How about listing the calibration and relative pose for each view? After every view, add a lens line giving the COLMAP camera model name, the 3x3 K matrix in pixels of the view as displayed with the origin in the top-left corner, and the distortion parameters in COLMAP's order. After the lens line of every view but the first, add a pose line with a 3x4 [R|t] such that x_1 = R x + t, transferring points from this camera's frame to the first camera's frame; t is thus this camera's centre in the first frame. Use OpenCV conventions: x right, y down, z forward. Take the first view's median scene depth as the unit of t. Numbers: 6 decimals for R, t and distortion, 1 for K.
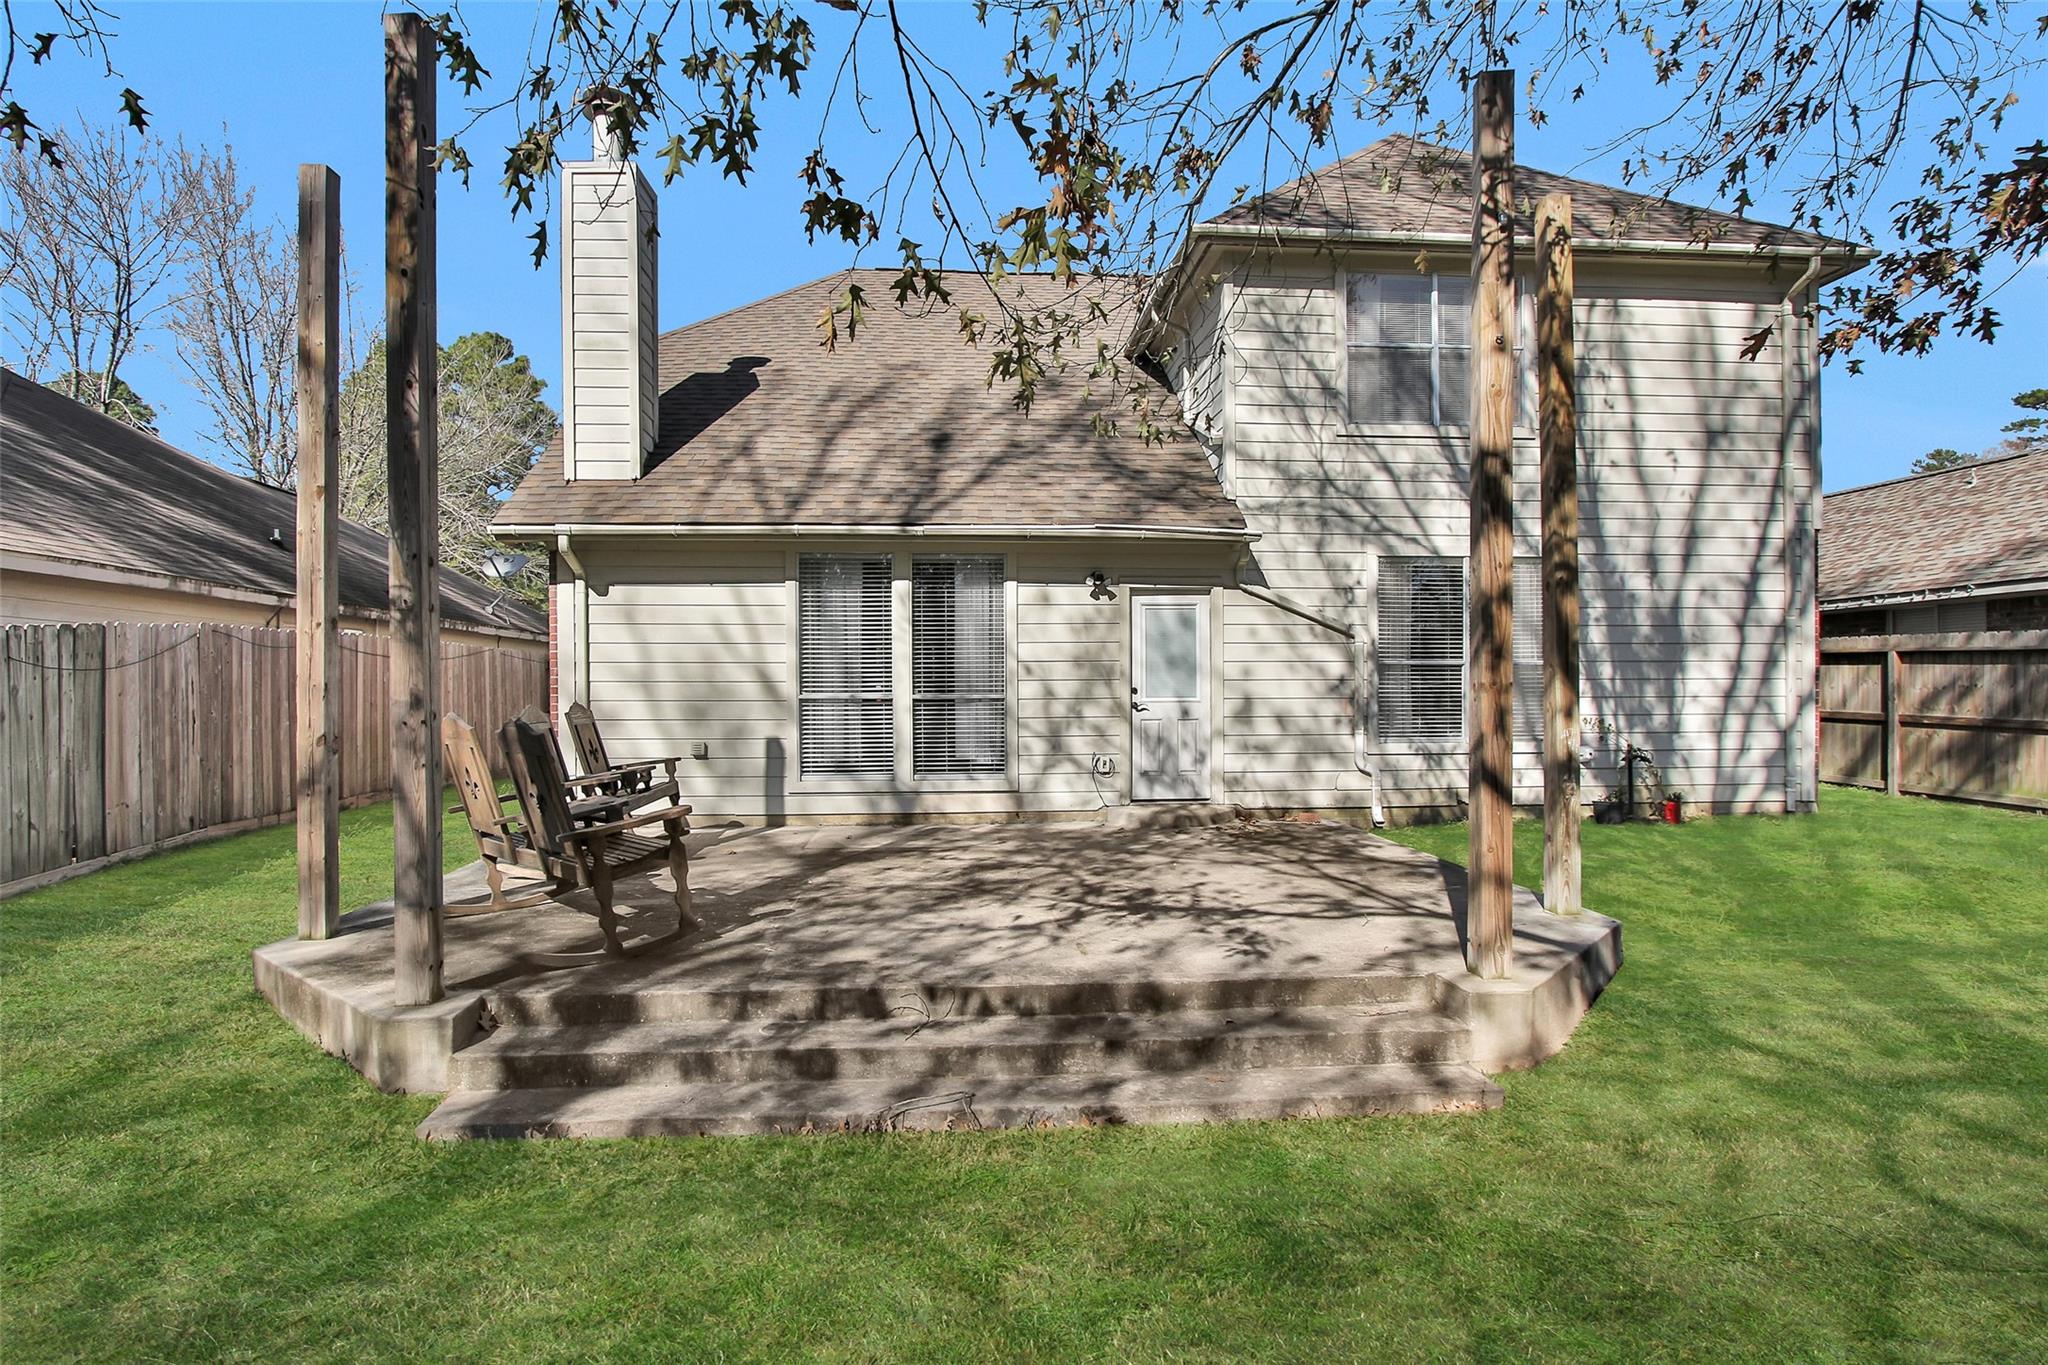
lens RADIAL K [[1089.3, 0, 1099.9], [0, 1089.3, 677.0], [0, 0, 1]] dist [-0.017923, -0.000257]
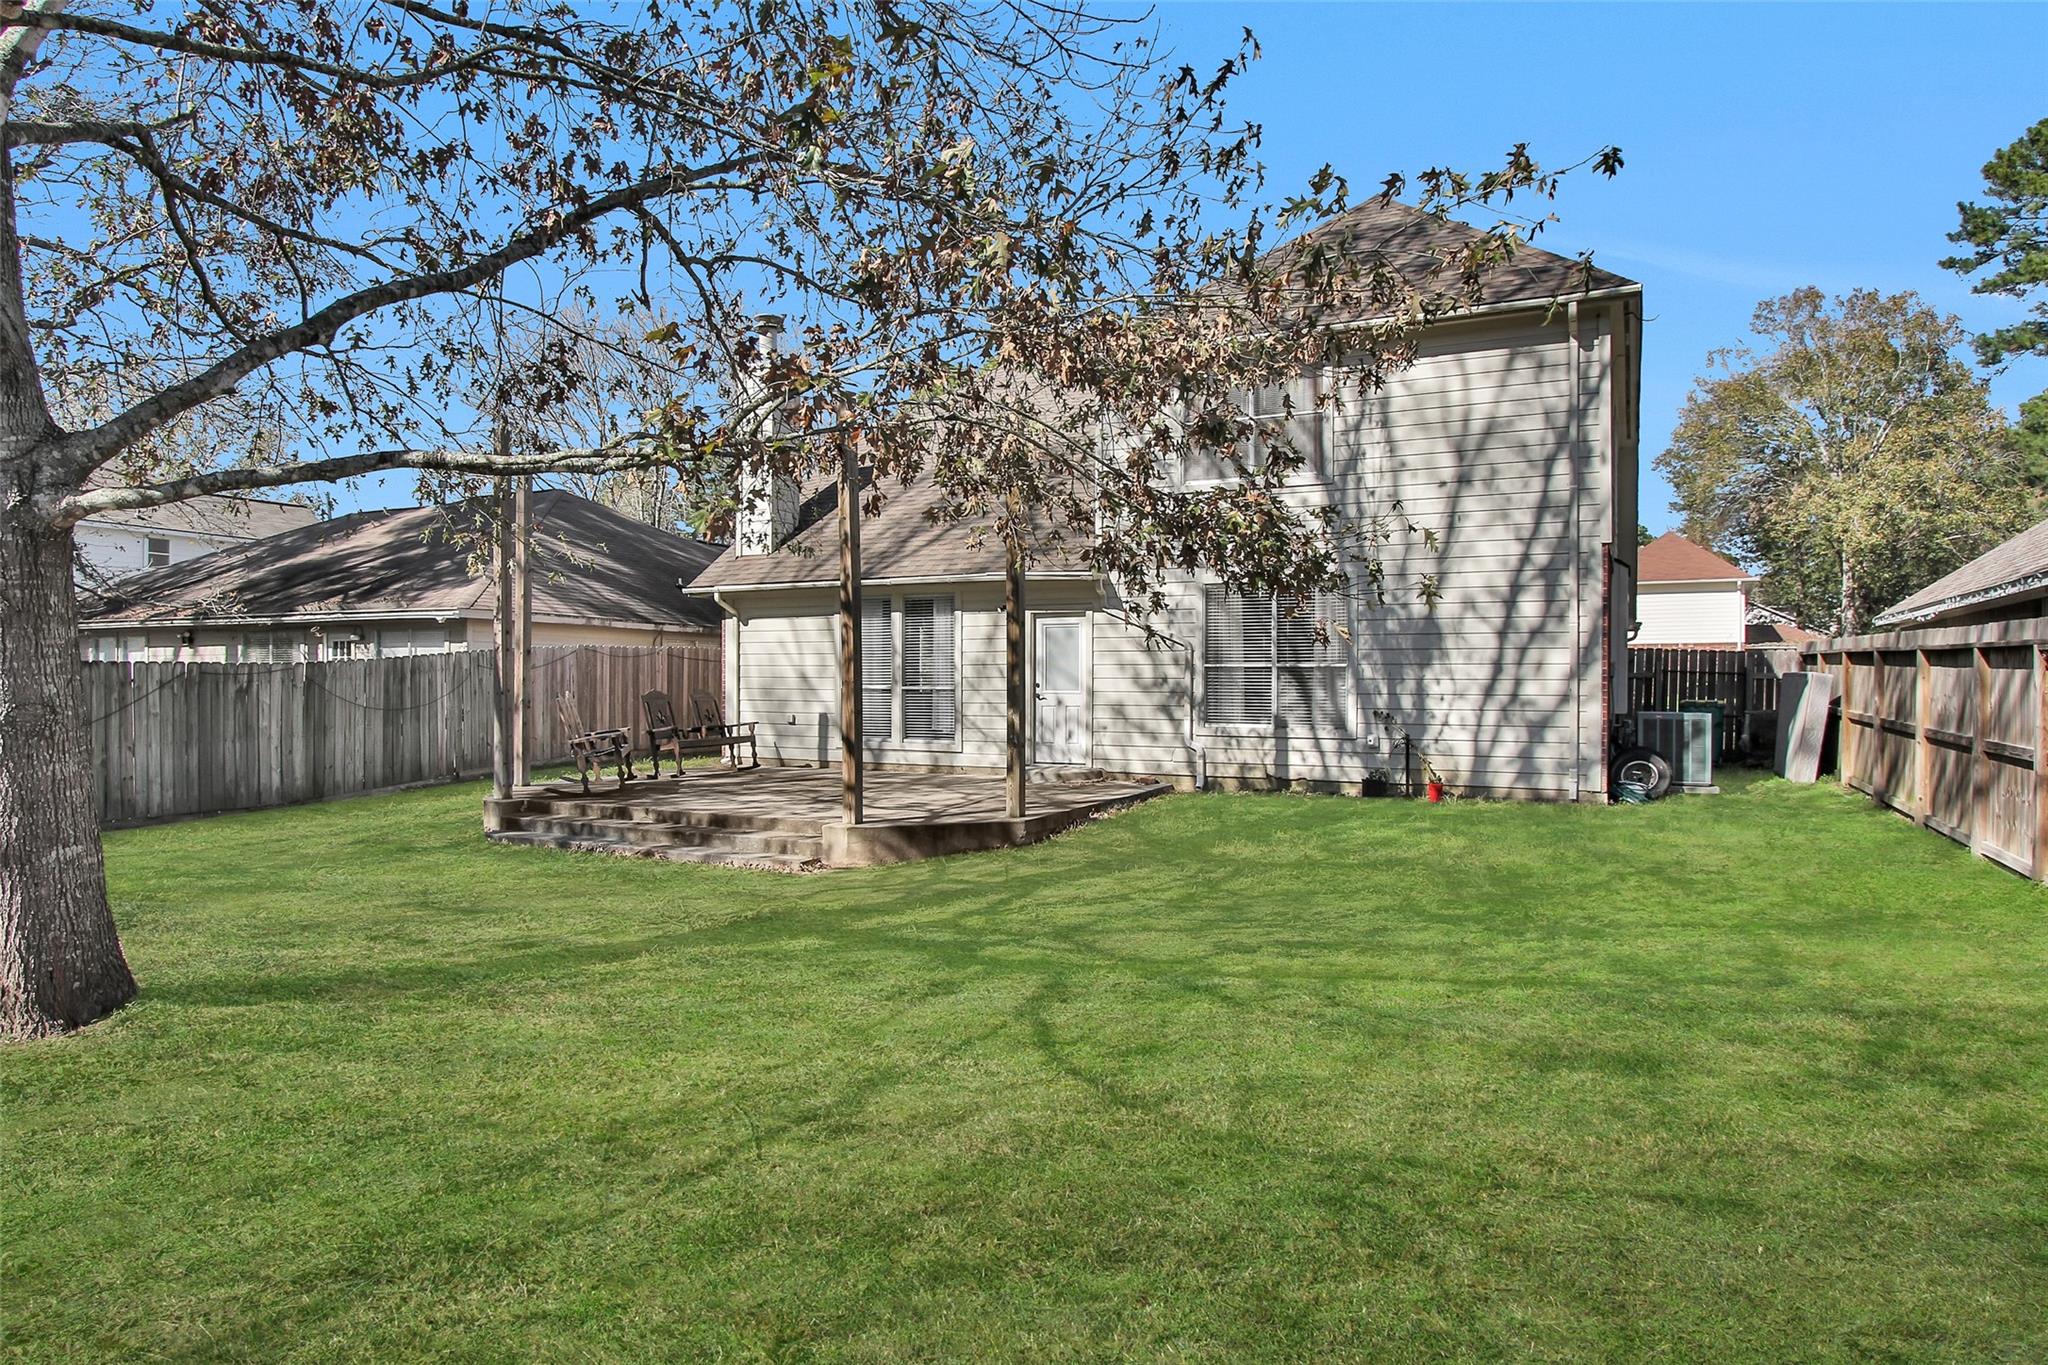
lens RADIAL K [[1229.0, 0, 1024.0], [0, 1229.0, 682.5], [0, 0, 1]] dist [-0.048584, 0.000207]
pose [[0.854181, 0.006421, -0.519936, 0.836979], [-0.003946, 0.999975, 0.005868, -0.000335], [0.519961, -0.002960, 0.854185, -0.366650]]
